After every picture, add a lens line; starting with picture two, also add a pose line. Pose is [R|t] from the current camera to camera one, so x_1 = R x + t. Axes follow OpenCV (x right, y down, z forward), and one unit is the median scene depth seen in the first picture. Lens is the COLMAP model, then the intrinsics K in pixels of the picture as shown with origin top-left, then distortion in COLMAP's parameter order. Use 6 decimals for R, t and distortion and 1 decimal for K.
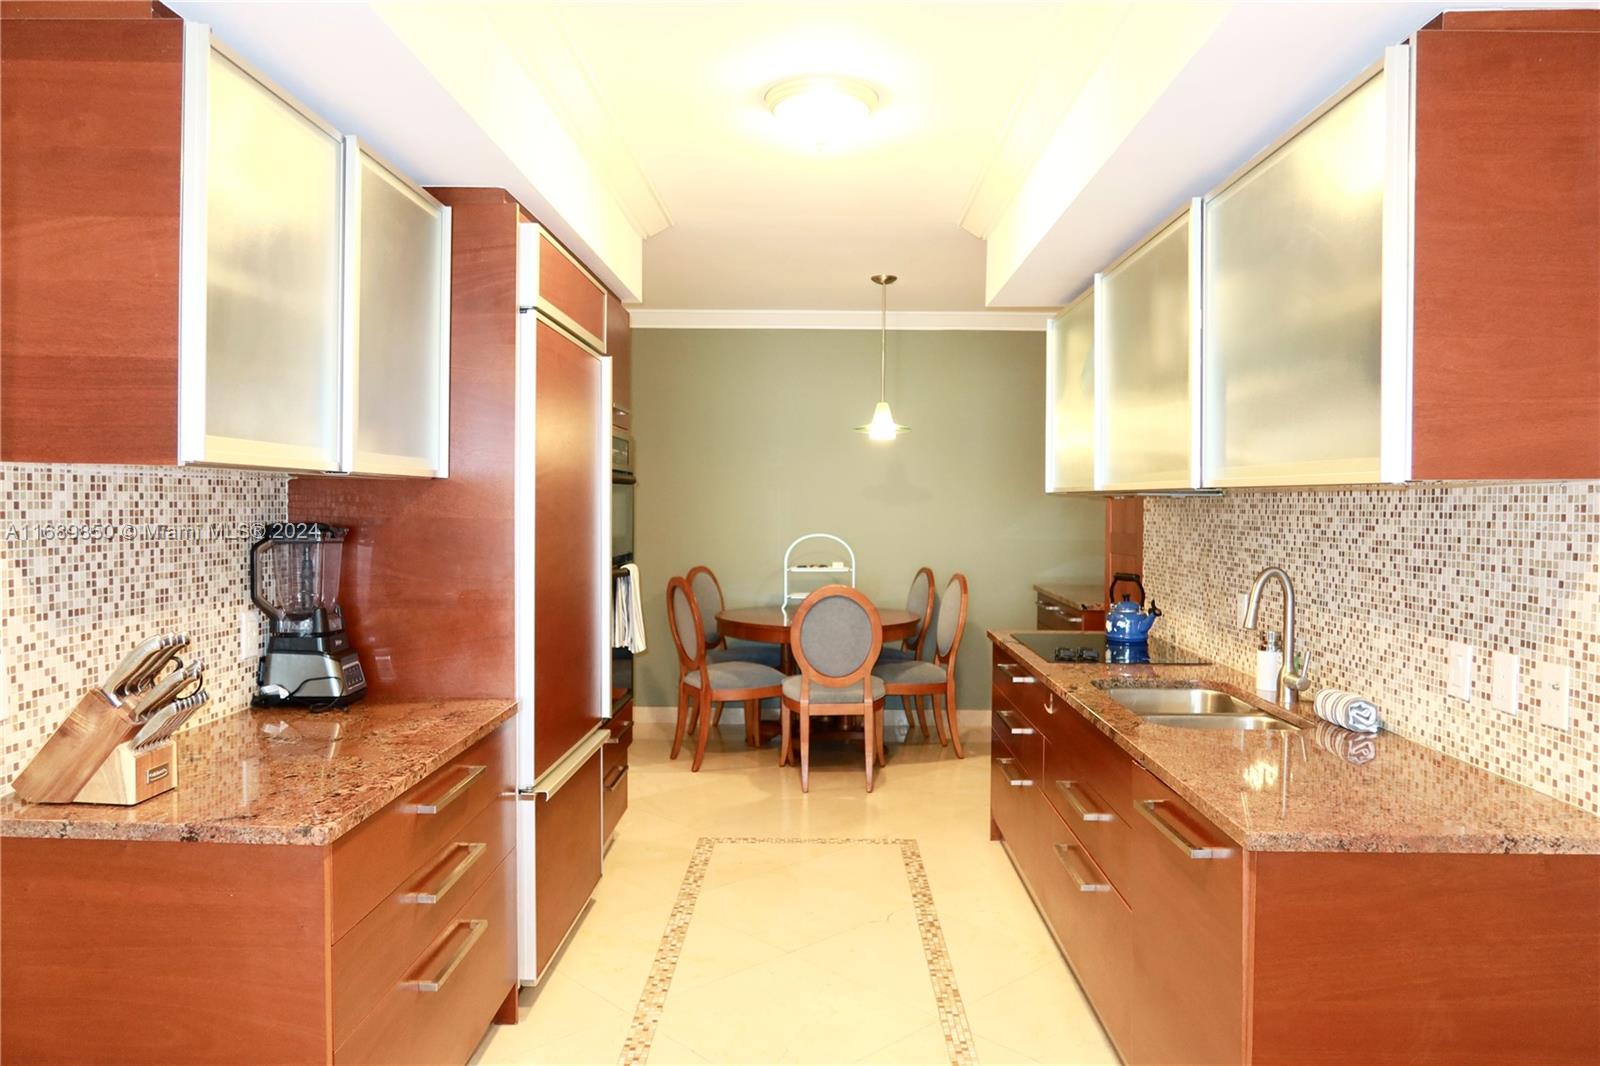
lens RADIAL K [[1107.8, 0, 800.0], [0, 1107.8, 533.0], [0, 0, 1]] dist [-0.006212, -0.005326]
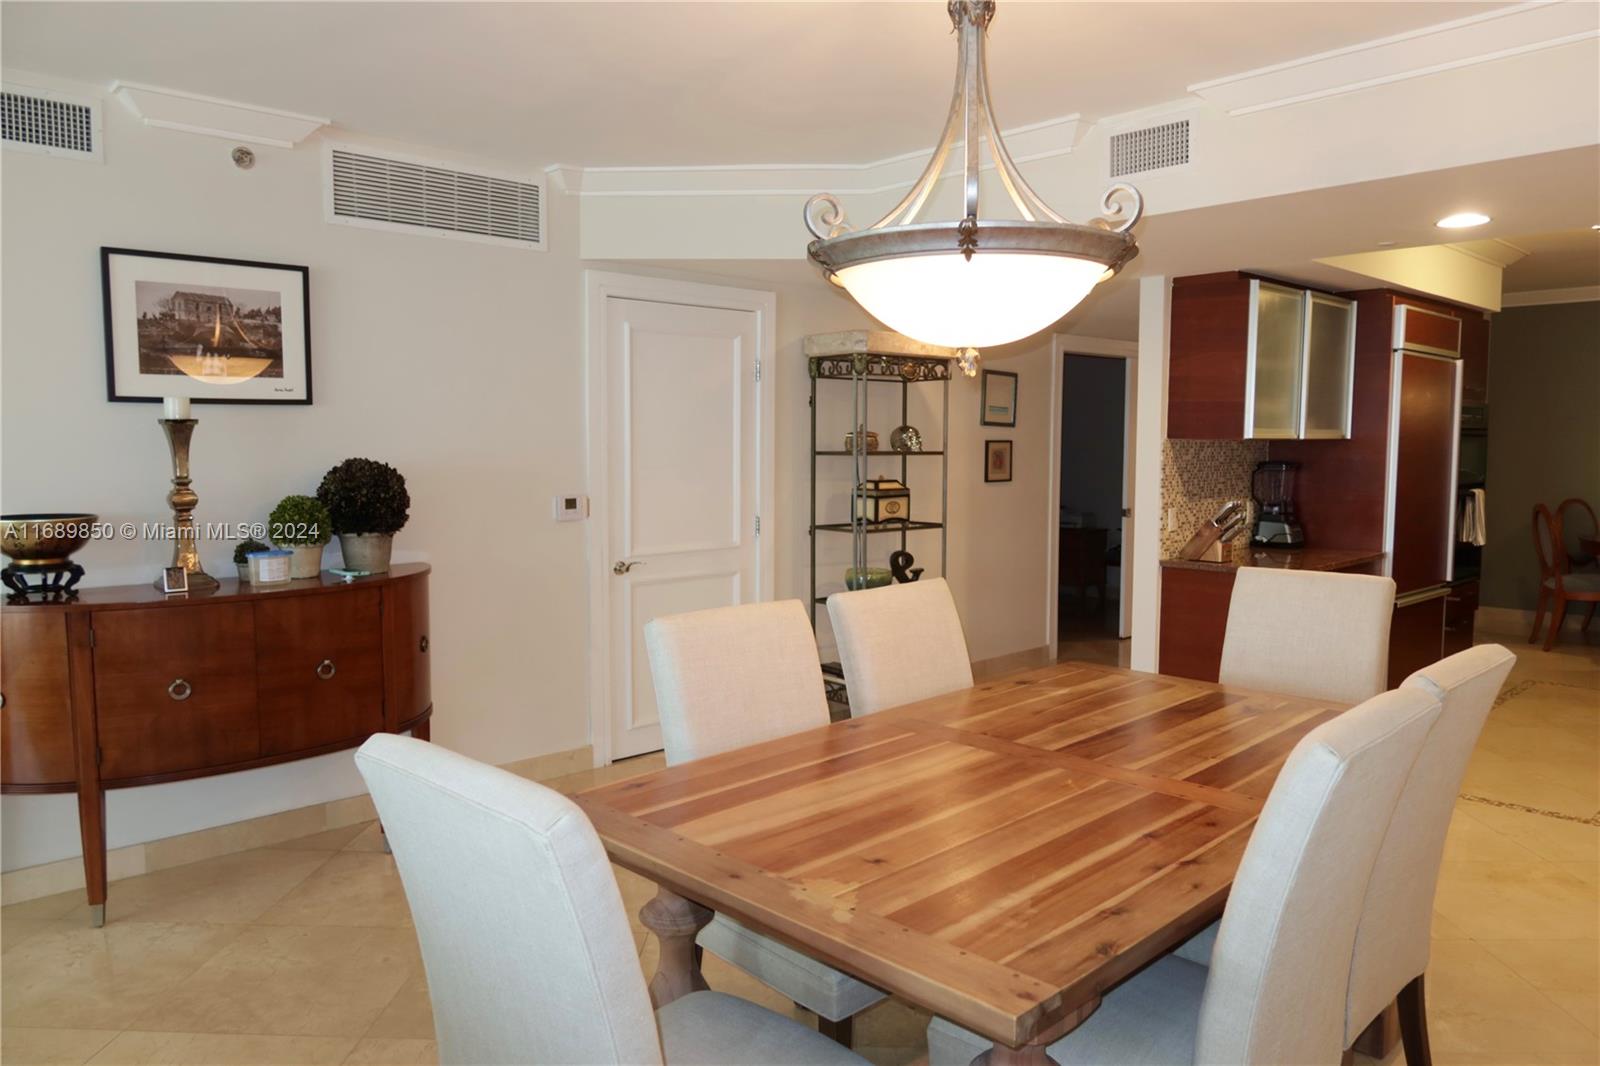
lens RADIAL K [[1107.8, 0, 800.0], [0, 1107.8, 533.0], [0, 0, 1]] dist [-0.006212, -0.005326]
pose [[0.706982, 0.052776, -0.705259, 0.413744], [-0.013004, 0.998013, 0.061647, 0.009558], [0.707112, -0.034412, 0.706264, -1.164609]]
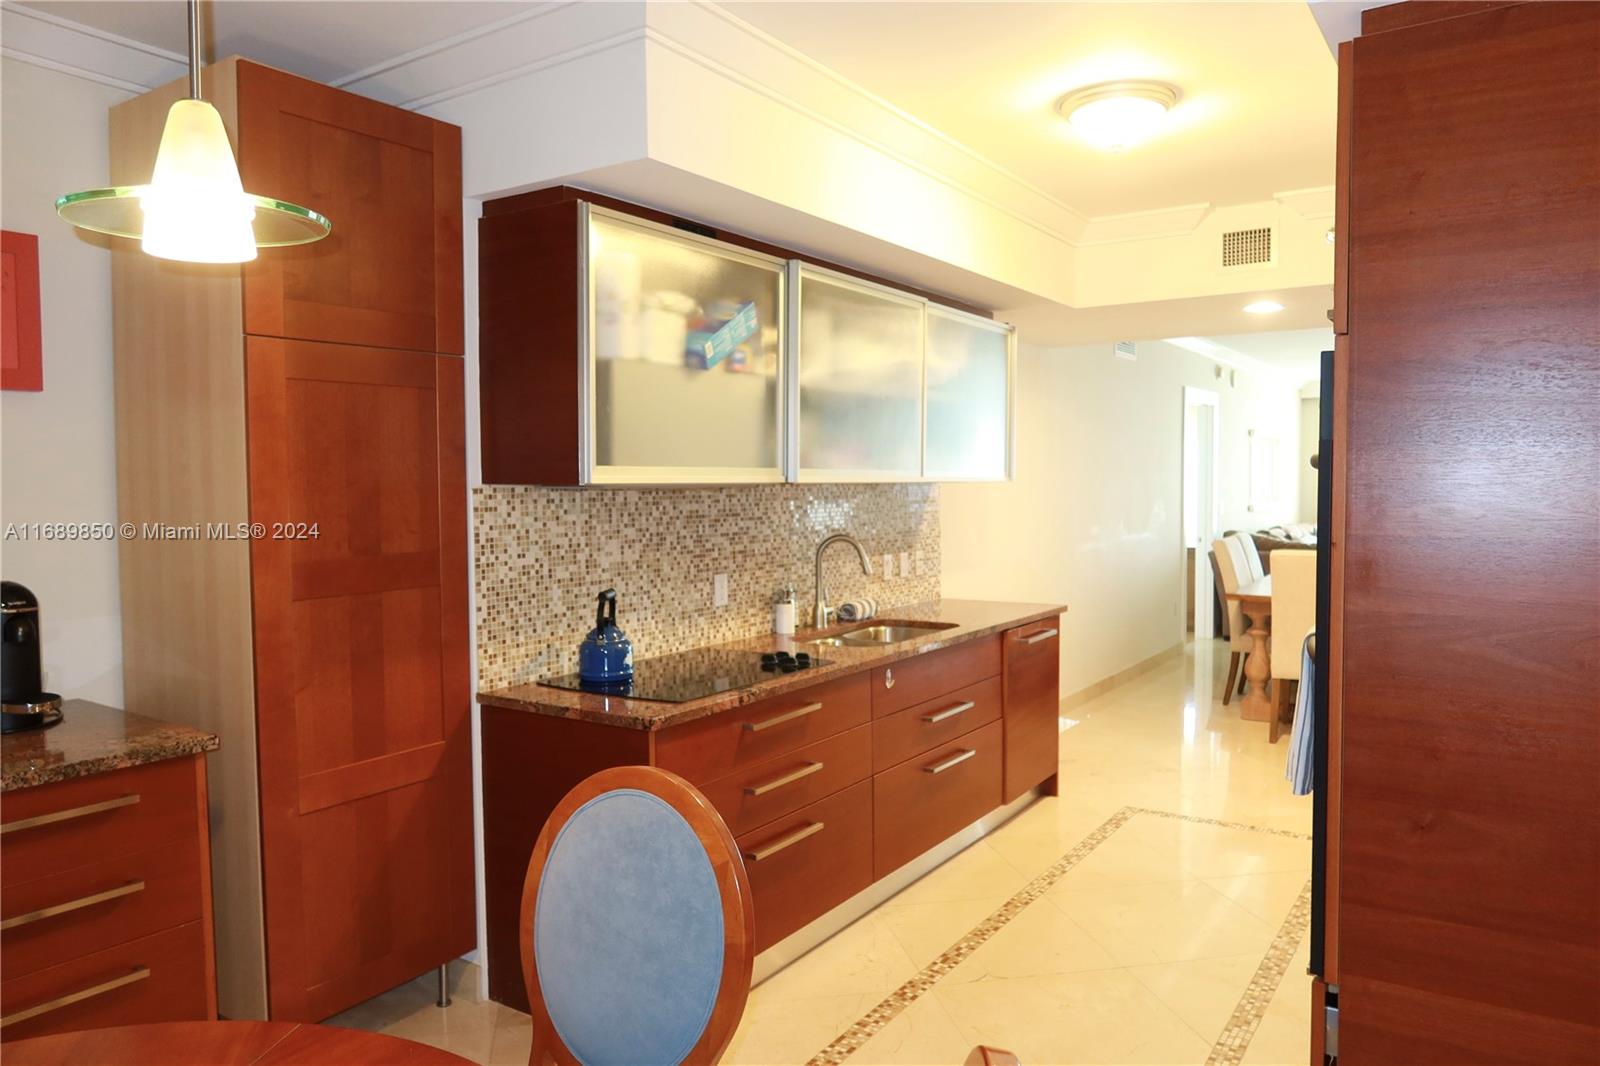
lens RADIAL K [[1107.8, 0, 800.0], [0, 1107.8, 533.0], [0, 0, 1]] dist [-0.006212, -0.005326]
pose [[-0.838854, -0.029976, 0.543530, -0.287548], [0.014056, 0.996957, 0.076677, -0.074158], [-0.544175, 0.071960, -0.835880, 1.949164]]
